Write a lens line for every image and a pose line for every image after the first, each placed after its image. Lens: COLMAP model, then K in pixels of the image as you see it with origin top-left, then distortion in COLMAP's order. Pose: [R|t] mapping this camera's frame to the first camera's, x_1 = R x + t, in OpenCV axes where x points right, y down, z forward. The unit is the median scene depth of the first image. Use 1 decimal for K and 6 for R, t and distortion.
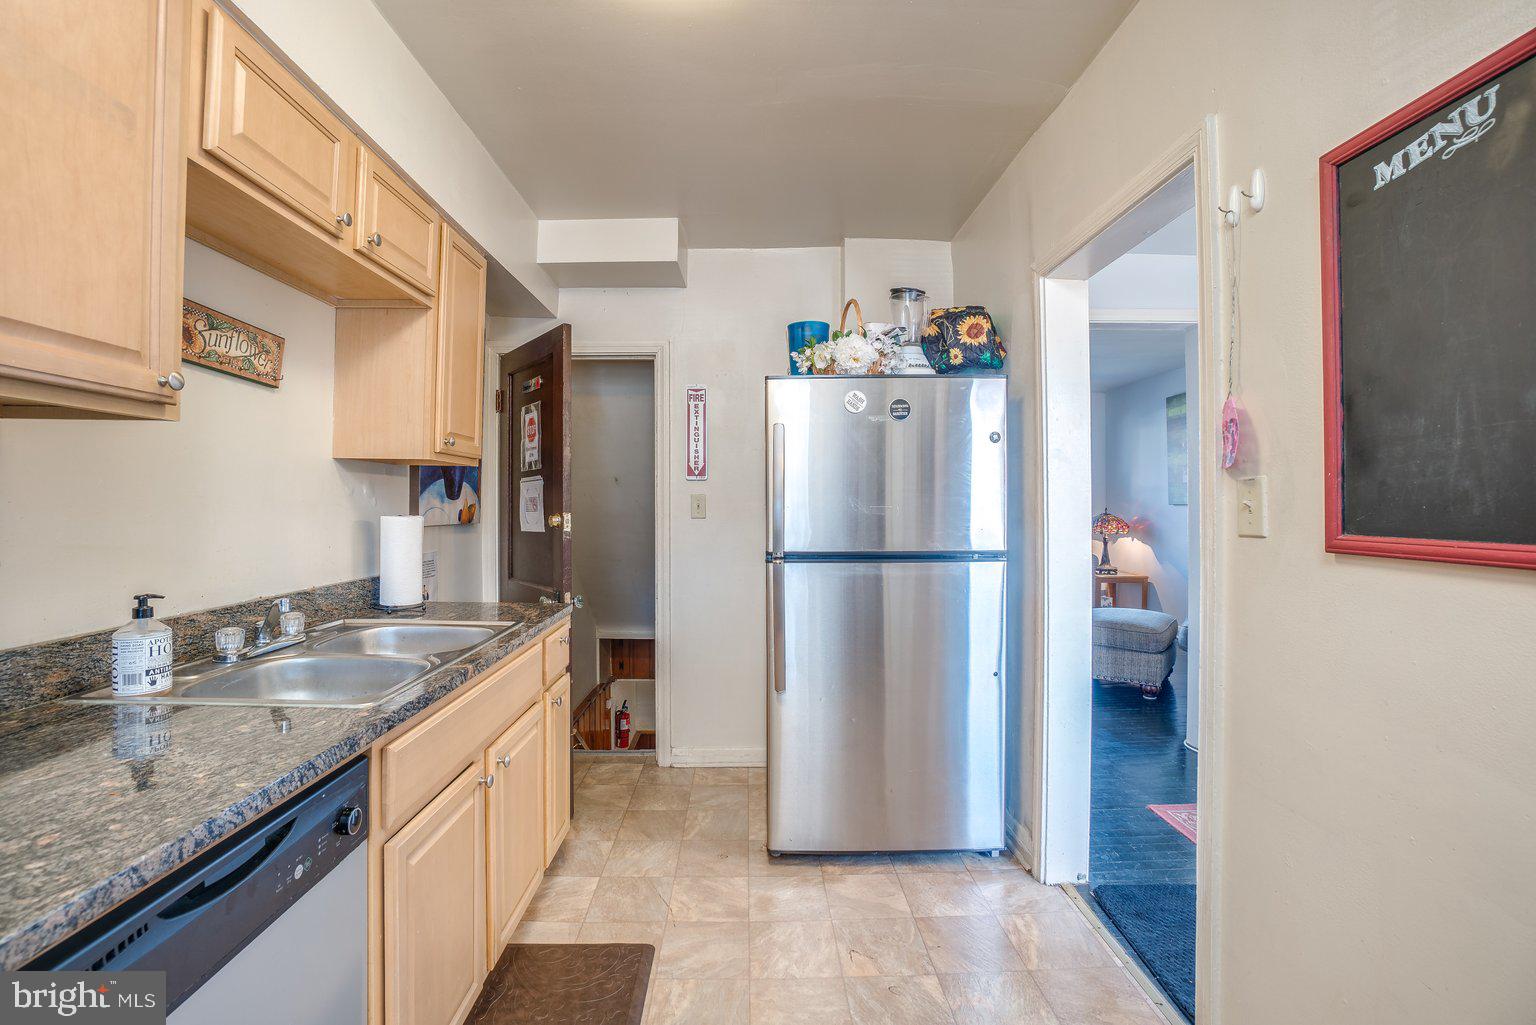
lens RADIAL K [[678.4, 0, 761.2], [0, 678.4, 500.5], [0, 0, 1]] dist [-0.059663, 0.020849]
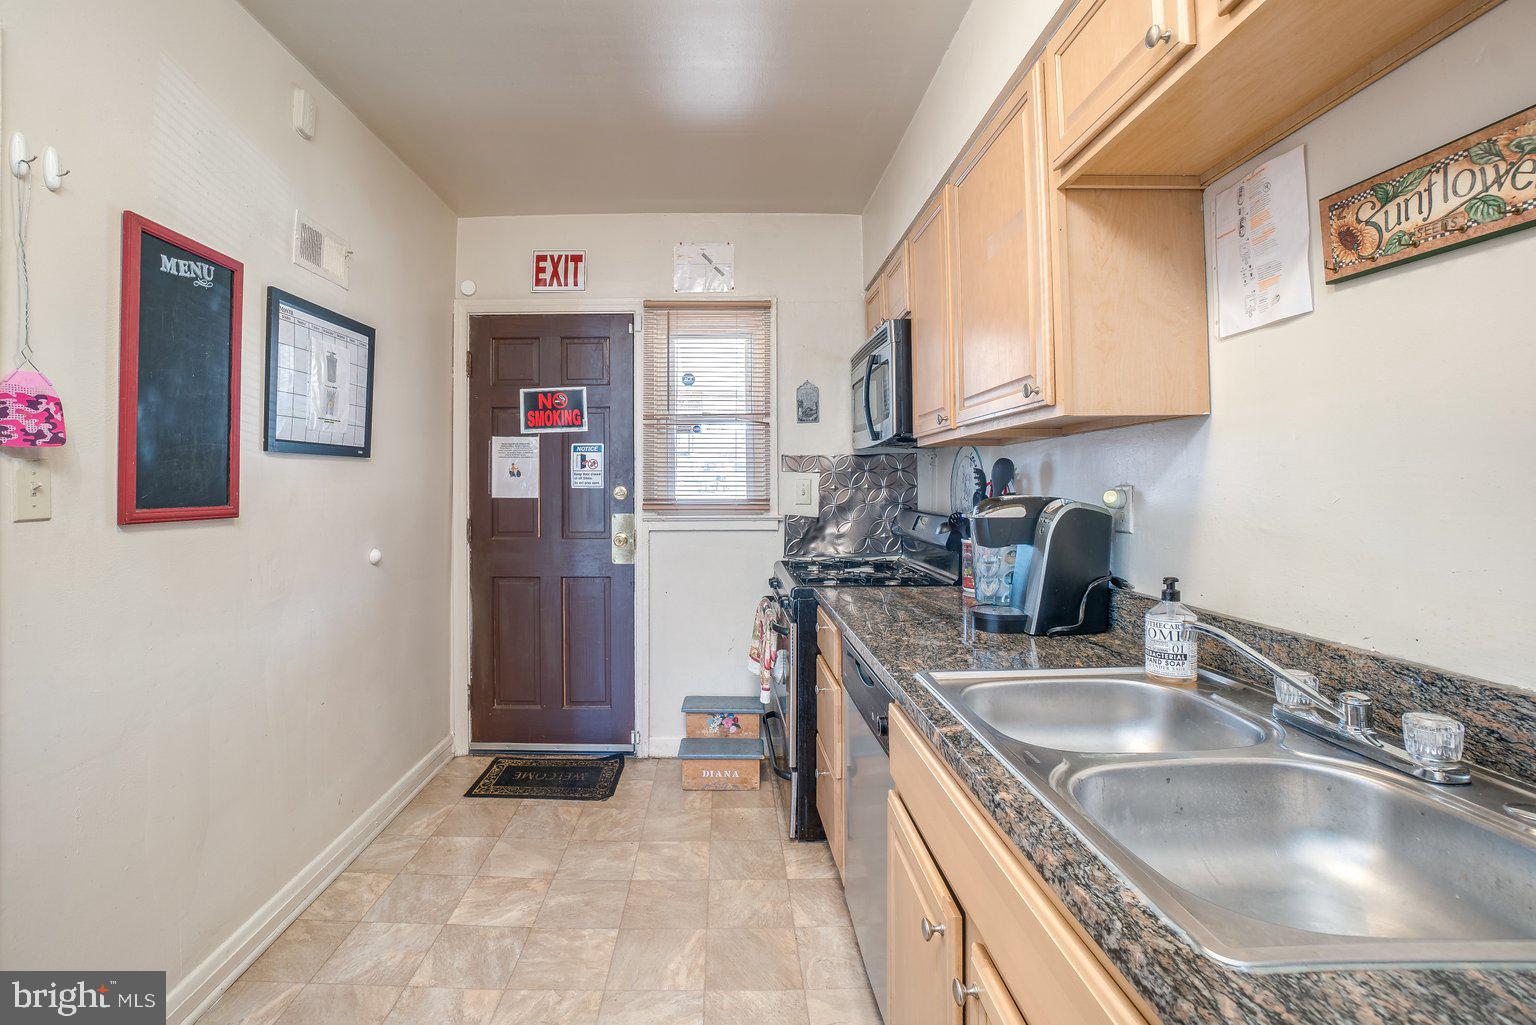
lens RADIAL K [[703.7, 0, 735.6], [0, 703.7, 479.7], [0, 0, 1]] dist [-0.063291, 0.022379]
pose [[-0.999970, 0.000343, 0.007779, -0.233501], [0.000245, 0.999920, -0.012623, 0.006617], [-0.007783, -0.012621, -0.999890, 1.655278]]
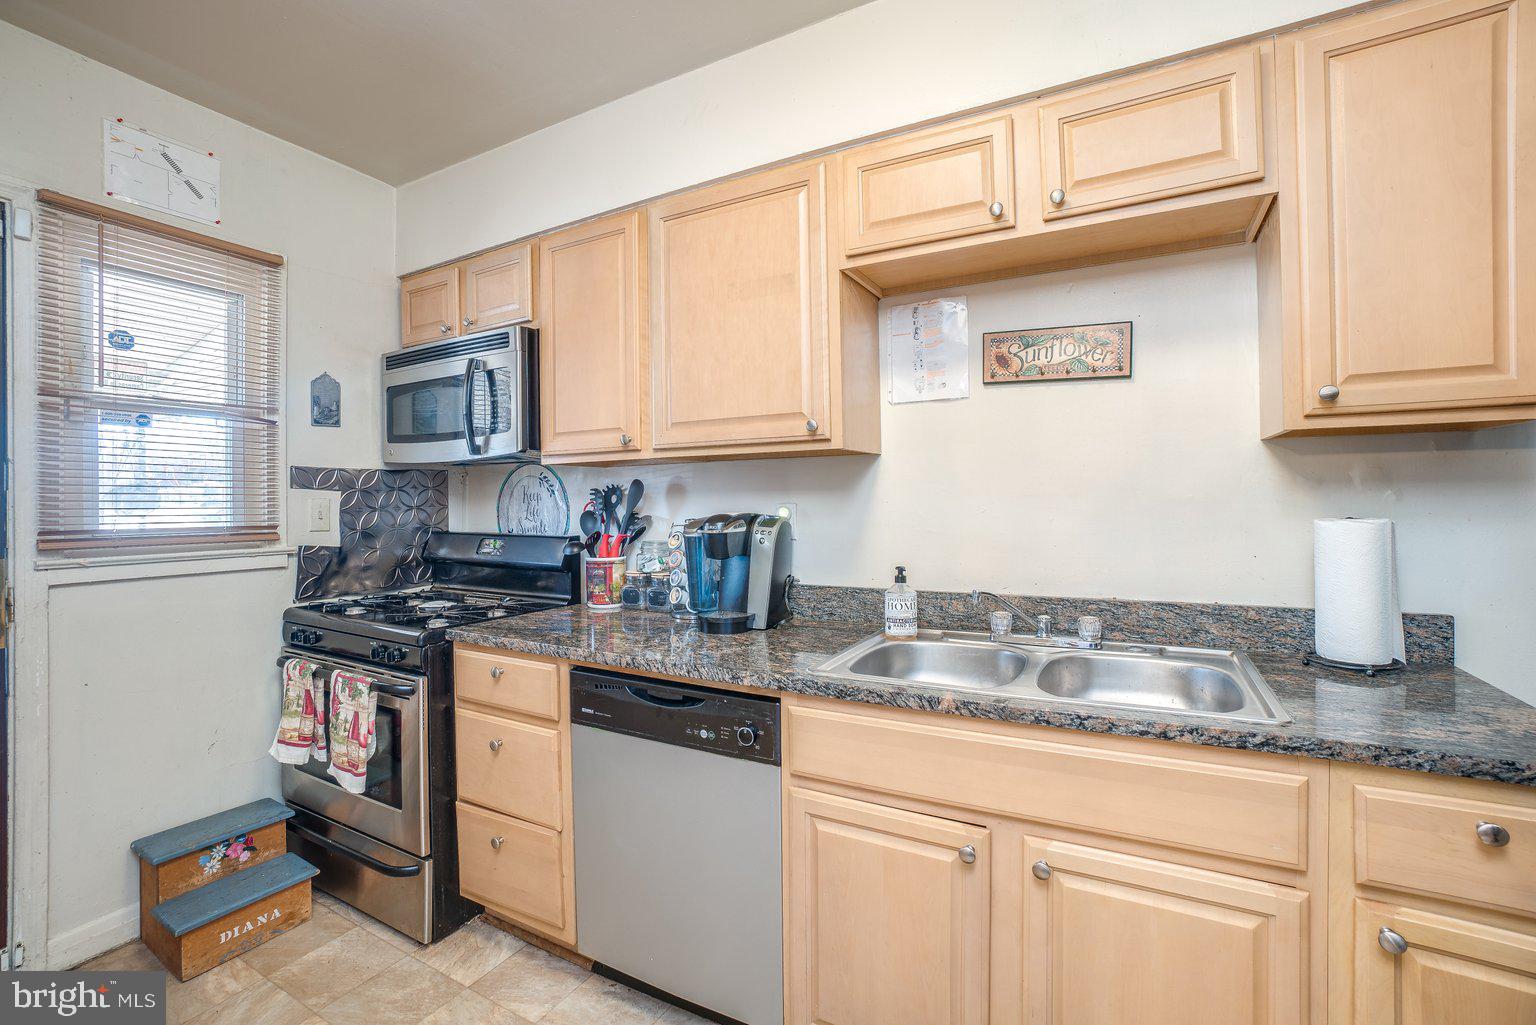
lens RADIAL K [[678.4, 0, 761.2], [0, 678.4, 500.5], [0, 0, 1]] dist [-0.059663, 0.020849]
pose [[-0.510390, 0.000152, -0.859943, 0.392250], [0.011211, 0.999916, -0.006477, 0.004519], [0.859870, -0.012947, -0.510349, 1.205928]]
